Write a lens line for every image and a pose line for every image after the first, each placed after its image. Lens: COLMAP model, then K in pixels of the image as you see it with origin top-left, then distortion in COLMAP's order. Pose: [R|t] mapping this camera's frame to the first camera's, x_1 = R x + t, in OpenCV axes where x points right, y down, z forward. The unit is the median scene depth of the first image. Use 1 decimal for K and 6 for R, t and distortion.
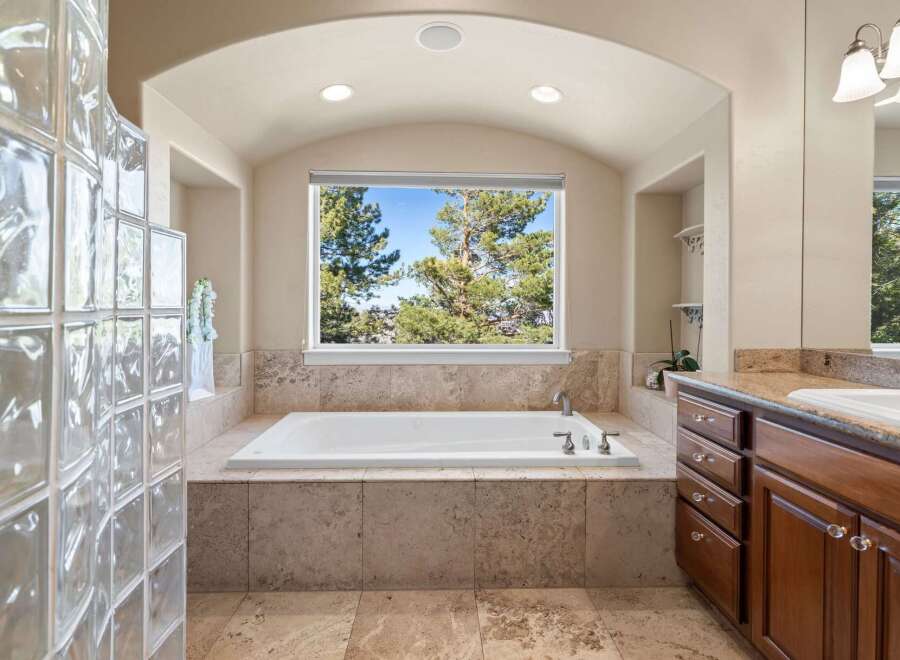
lens RADIAL K [[427.2, 0, 440.4], [0, 427.2, 316.5], [0, 0, 1]] dist [0.001150, 0.000340]
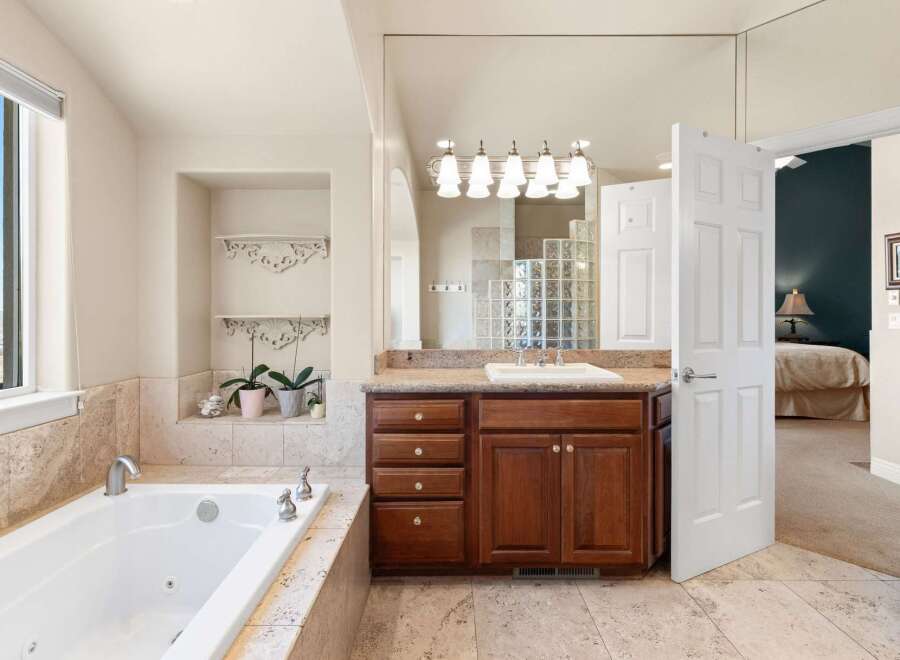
lens RADIAL K [[427.2, 0, 440.4], [0, 427.2, 316.5], [0, 0, 1]] dist [0.001150, 0.000340]
pose [[0.047595, -0.005371, 0.998852, -0.300189], [0.018585, 0.999817, 0.004491, -0.020390], [-0.998694, 0.018349, 0.047686, 0.491720]]
